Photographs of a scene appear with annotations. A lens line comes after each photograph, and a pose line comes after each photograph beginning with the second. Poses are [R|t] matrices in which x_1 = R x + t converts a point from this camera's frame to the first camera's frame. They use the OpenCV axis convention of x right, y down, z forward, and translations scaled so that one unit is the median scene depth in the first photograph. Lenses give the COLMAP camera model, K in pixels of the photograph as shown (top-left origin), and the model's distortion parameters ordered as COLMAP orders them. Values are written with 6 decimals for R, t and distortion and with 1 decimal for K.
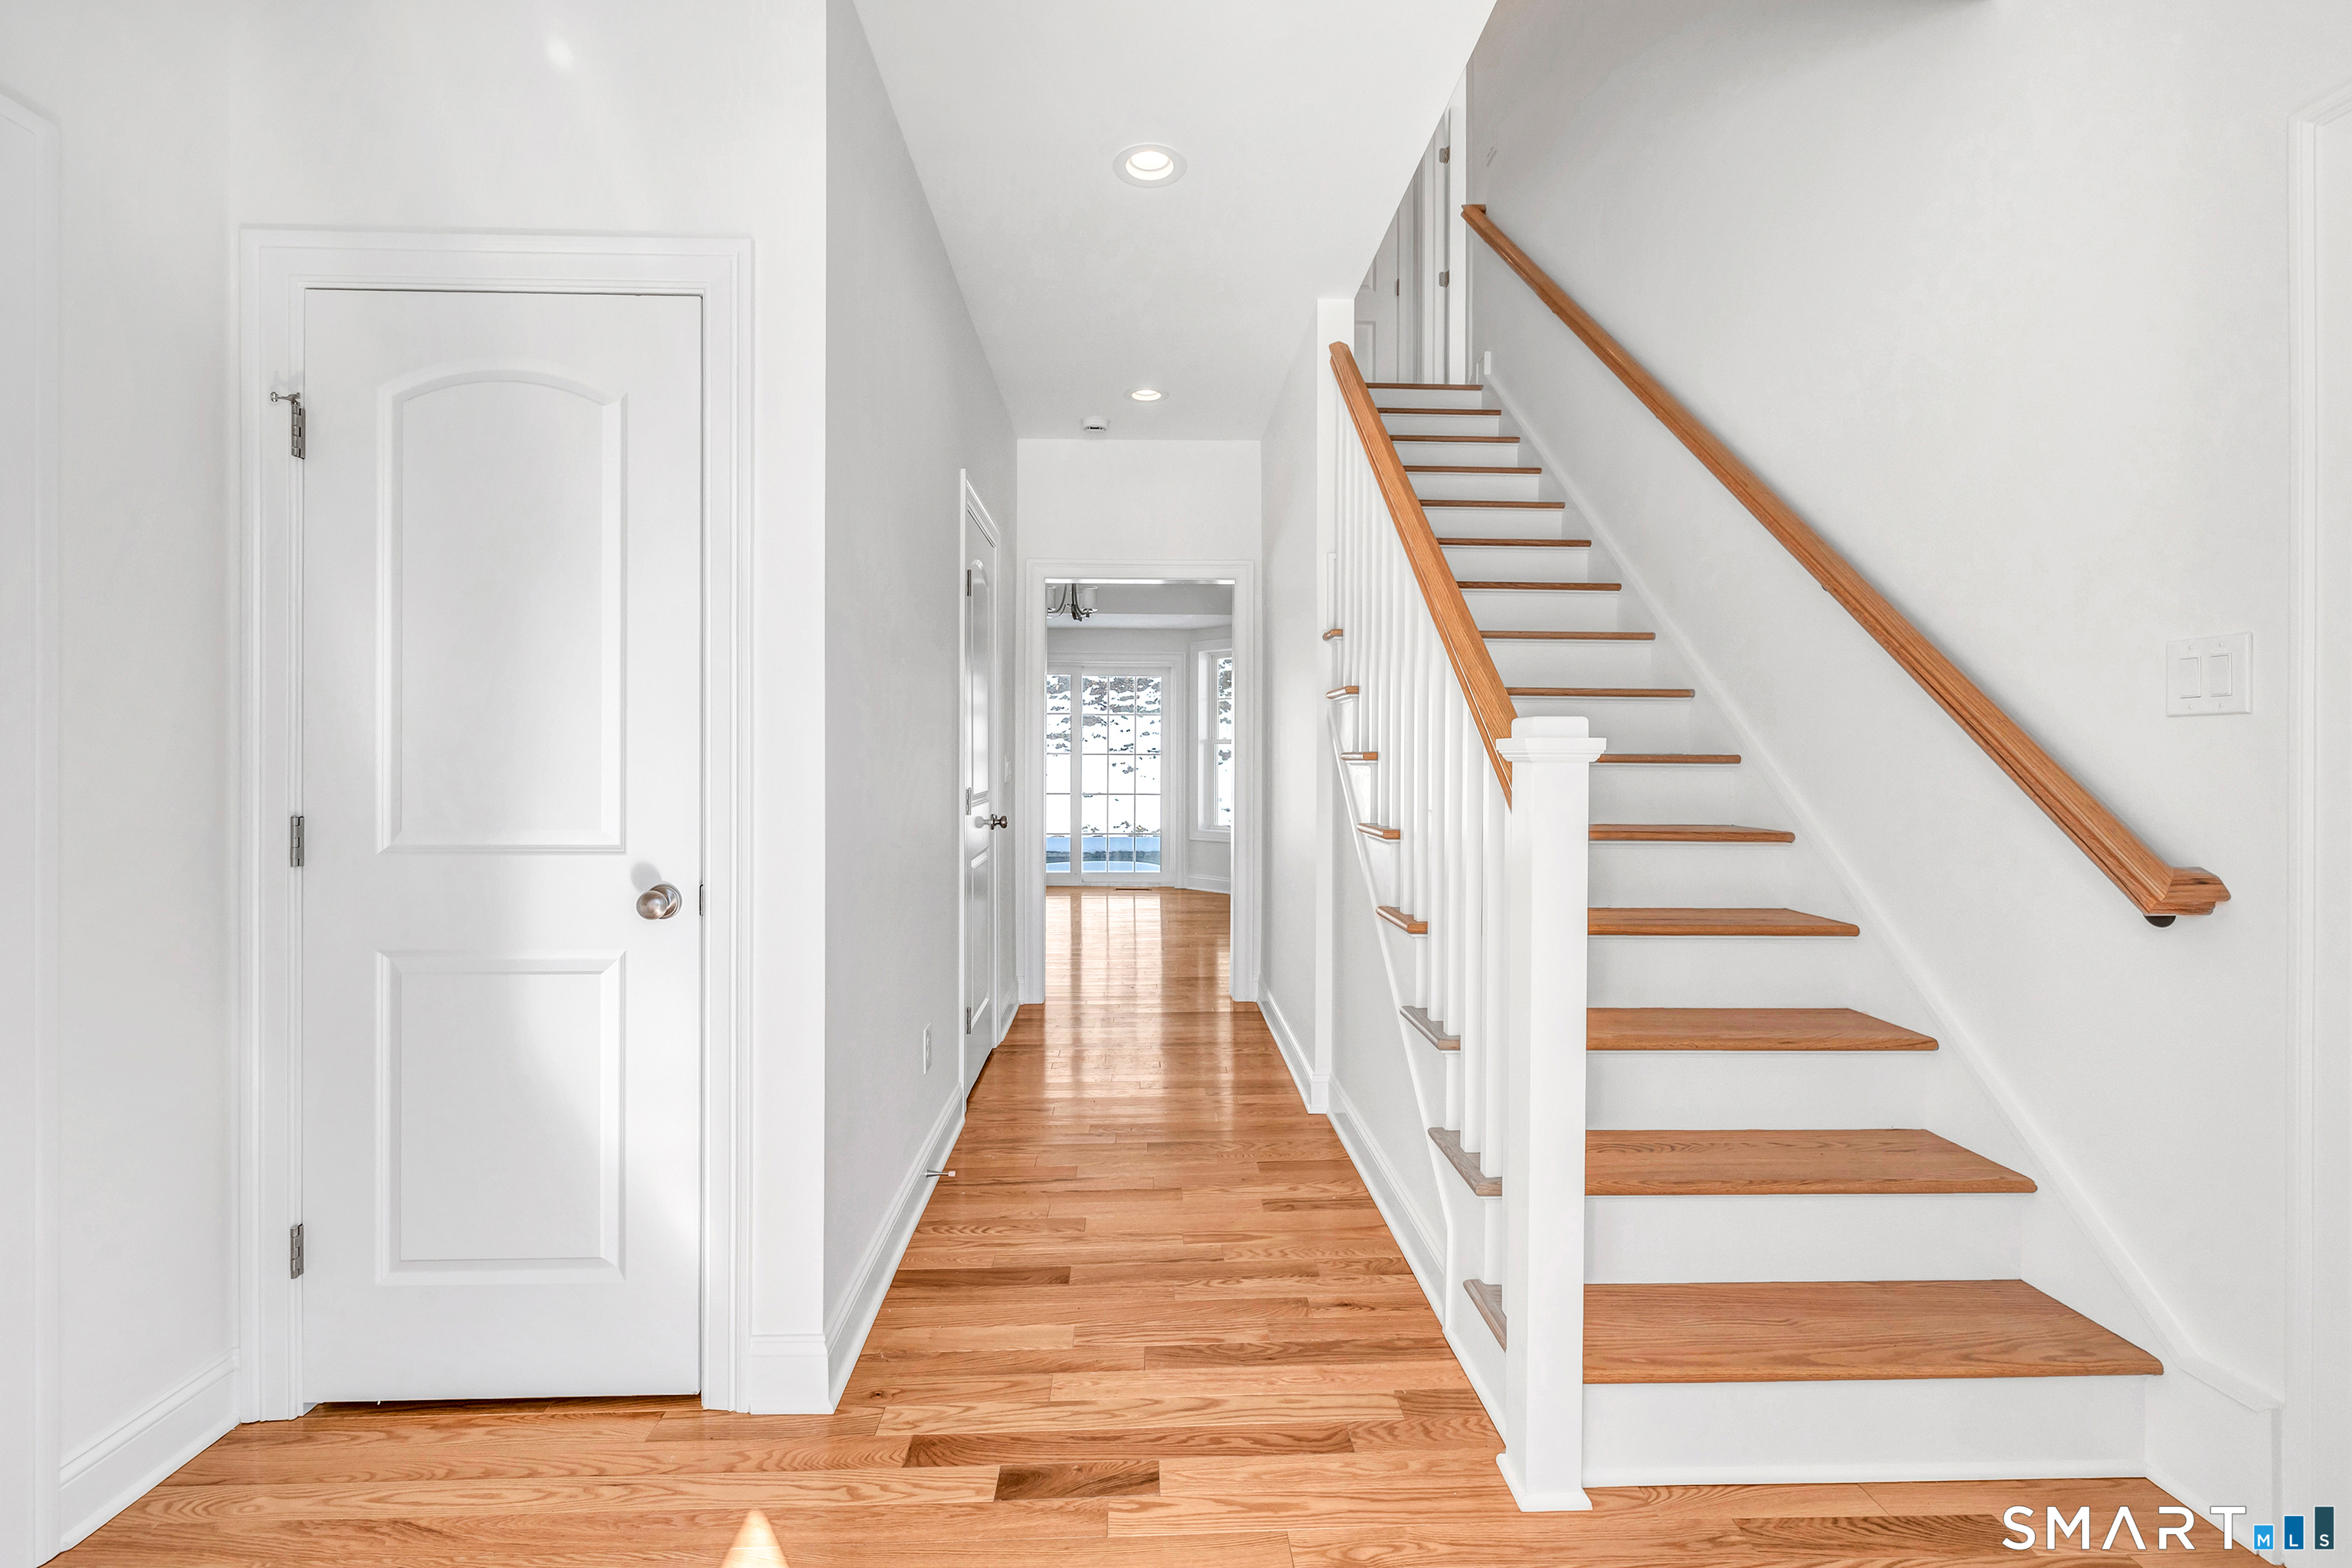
lens RADIAL K [[1015.4, 0, 1161.0], [0, 1015.4, 766.6], [0, 0, 1]] dist [-0.001152, 0.001322]
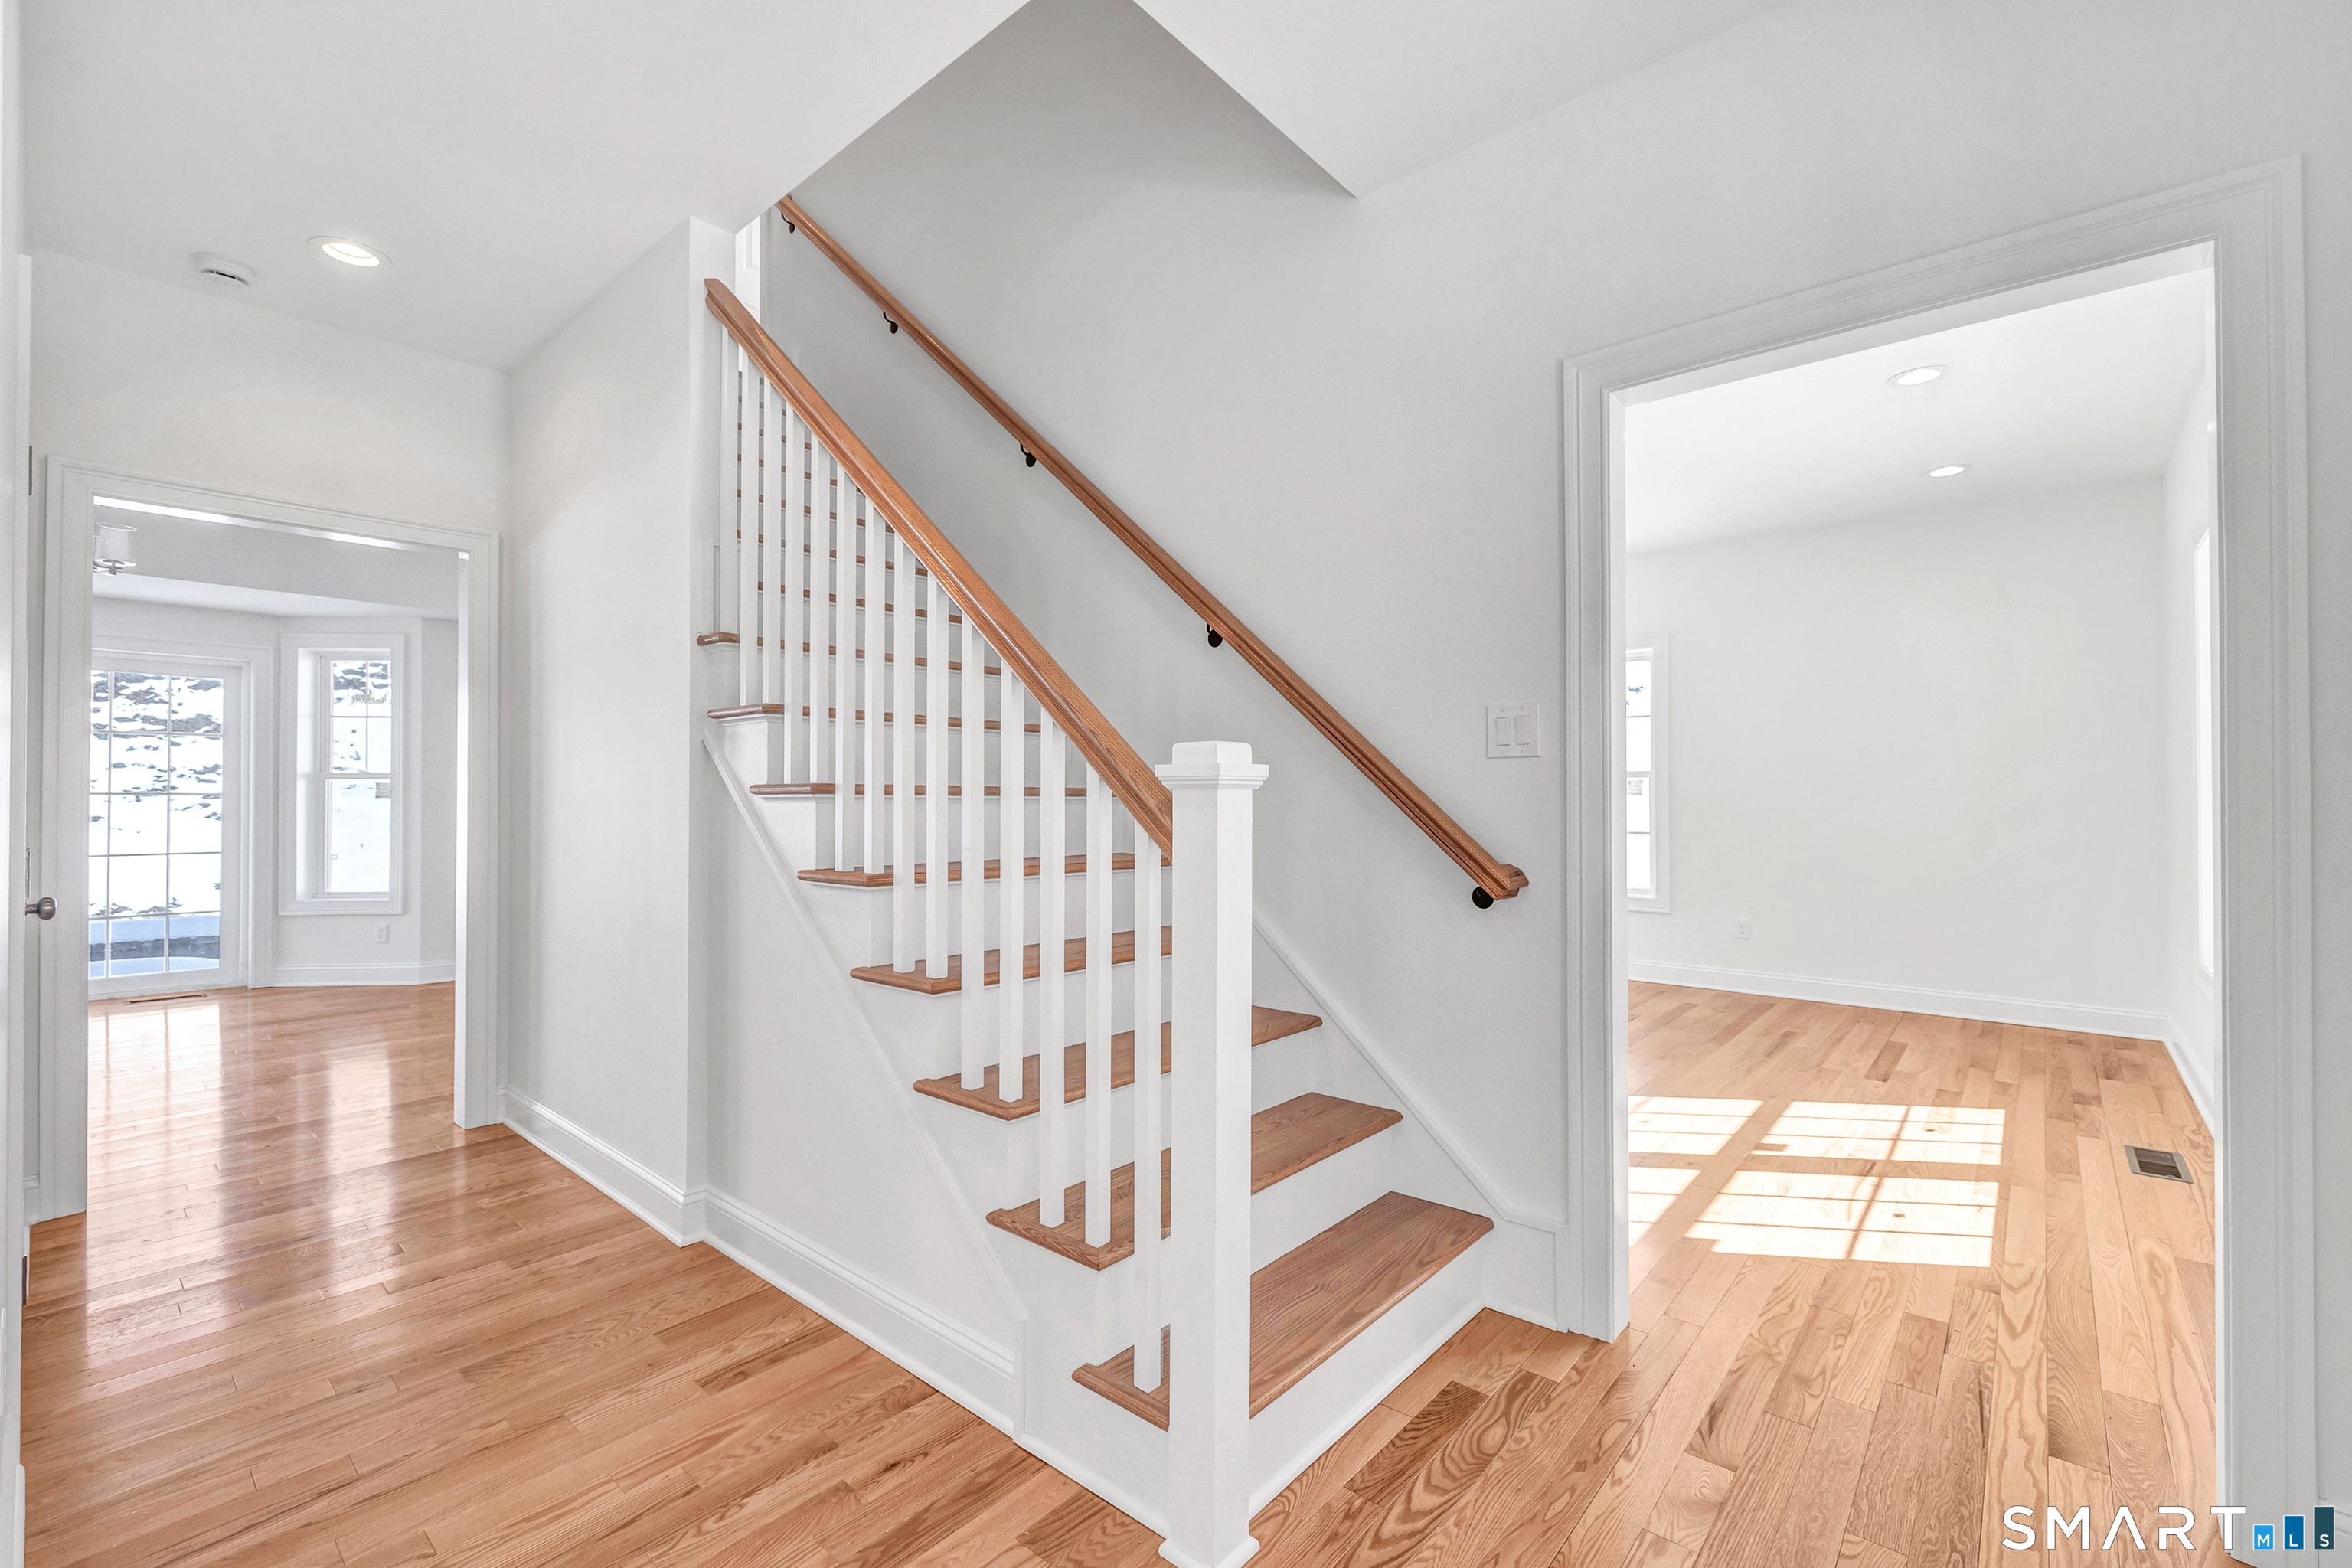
lens RADIAL K [[1015.4, 0, 1175.2], [0, 1015.4, 791.5], [0, 0, 1]] dist [-0.001152, 0.001322]
pose [[0.677079, 0.001842, 0.735908, -0.248466], [0.010480, 0.999871, -0.012145, 0.006427], [-0.735836, 0.015935, 0.676973, 0.266942]]
